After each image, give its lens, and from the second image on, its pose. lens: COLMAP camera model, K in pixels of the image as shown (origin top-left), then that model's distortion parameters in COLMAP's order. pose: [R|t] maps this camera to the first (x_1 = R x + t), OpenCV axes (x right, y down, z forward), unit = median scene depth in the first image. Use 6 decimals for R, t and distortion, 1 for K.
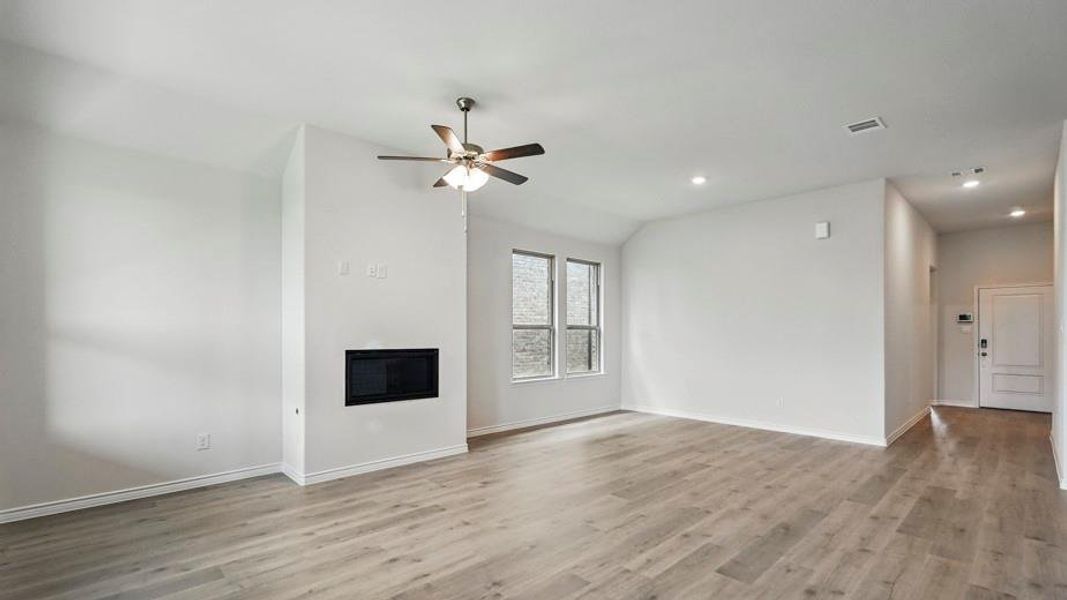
lens RADIAL K [[475.5, 0, 530.9], [0, 475.5, 330.2], [0, 0, 1]] dist [-0.011668, 0.005894]
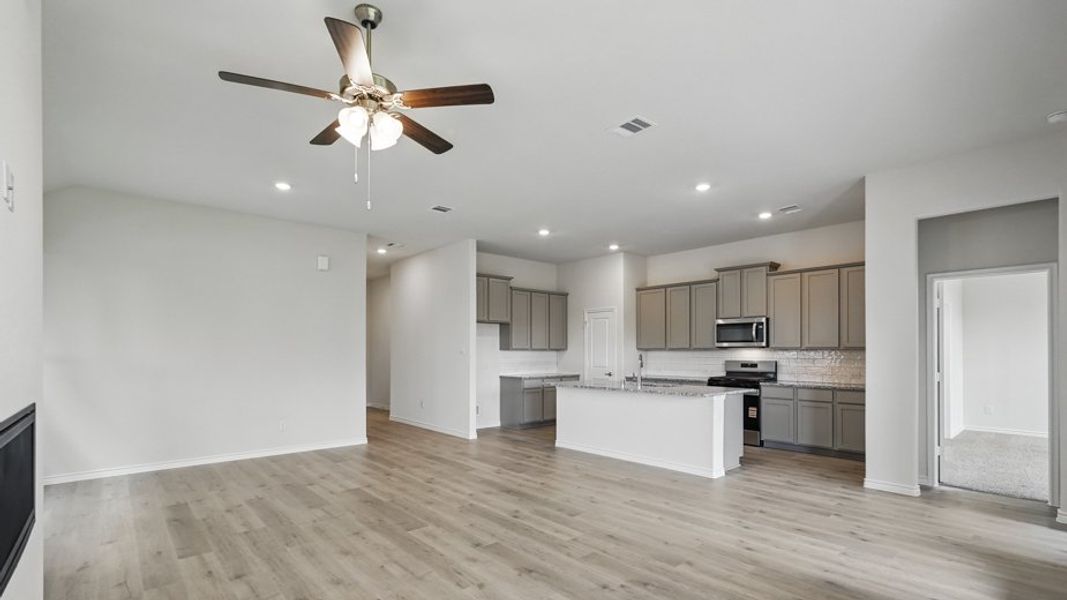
lens RADIAL K [[475.5, 0, 531.3], [0, 475.5, 345.7], [0, 0, 1]] dist [-0.011668, 0.005894]
pose [[0.032390, 0.009559, 0.999430, -0.579378], [-0.003659, 0.999949, -0.009445, -0.008377], [-0.999469, -0.003351, 0.032423, 0.561740]]
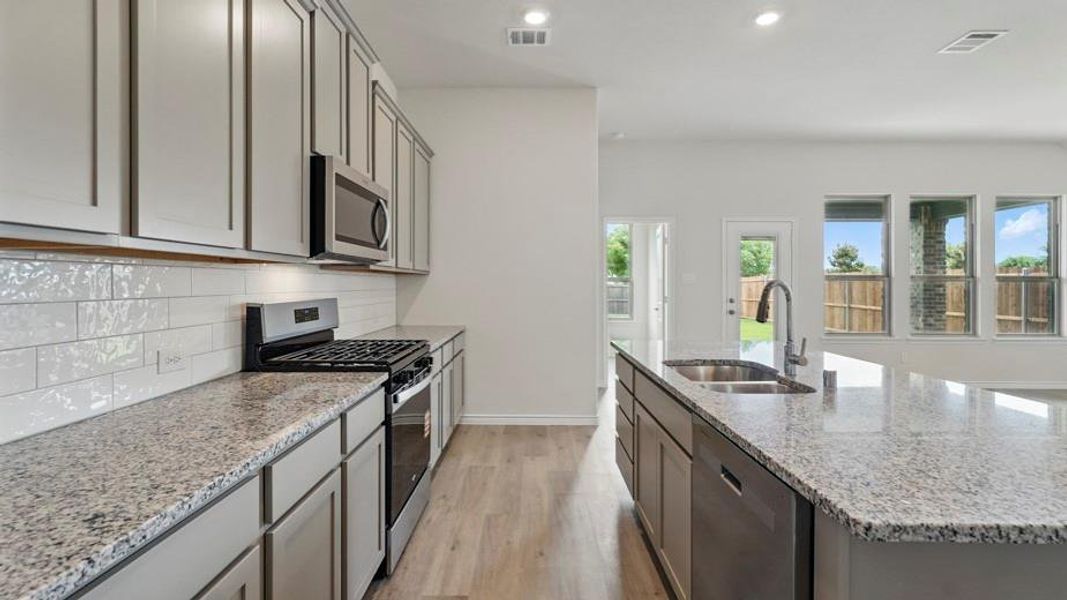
lens RADIAL K [[475.5, 0, 532.1], [0, 475.5, 283.8], [0, 0, 1]] dist [-0.011668, 0.005894]
pose [[-0.692582, -0.003802, -0.721329, 1.124142], [-0.002777, 0.999993, -0.002604, 0.004541], [0.721334, 0.000200, -0.692588, 0.445962]]
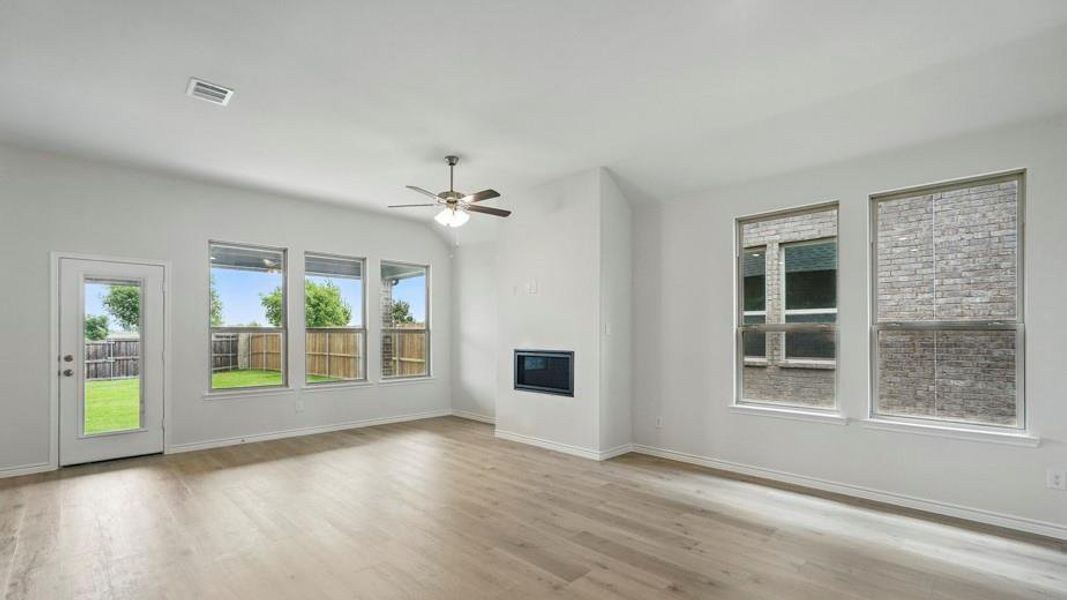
lens RADIAL K [[475.5, 0, 531.4], [0, 475.5, 336.0], [0, 0, 1]] dist [-0.011668, 0.005894]
pose [[0.022581, -0.000738, -0.999745, 0.866265], [0.004879, 0.999988, -0.000628, 0.003299], [0.999733, -0.004864, 0.022584, 0.883794]]
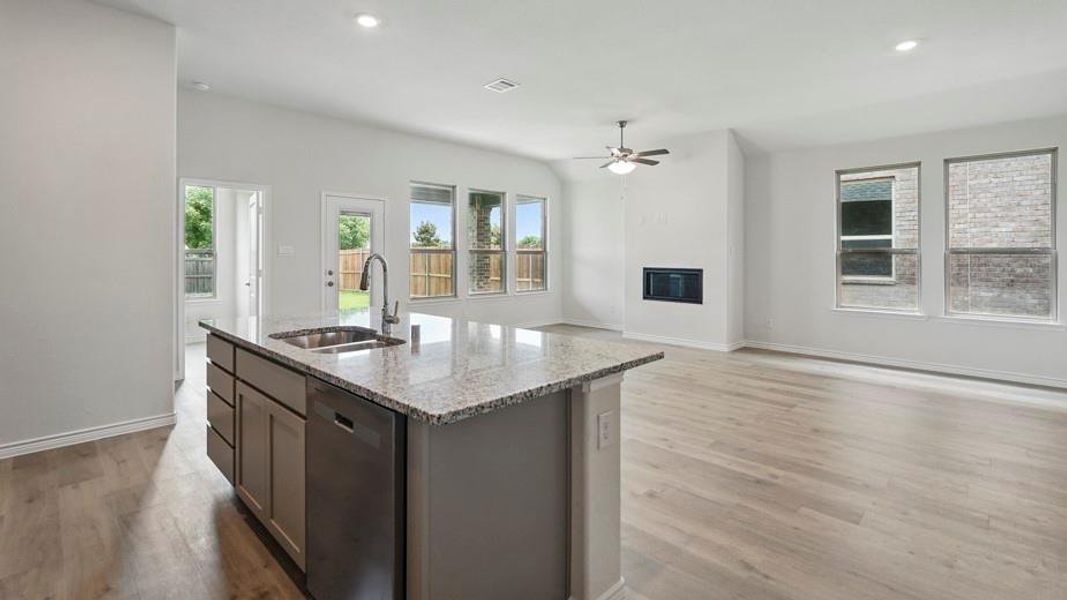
lens RADIAL K [[475.5, 0, 534.1], [0, 475.5, 255.2], [0, 0, 1]] dist [-0.011668, 0.005894]
pose [[0.043246, -0.004797, -0.999053, 1.162941], [0.001788, 0.999987, -0.004724, 0.003928], [0.999063, -0.001582, 0.043254, 0.453068]]
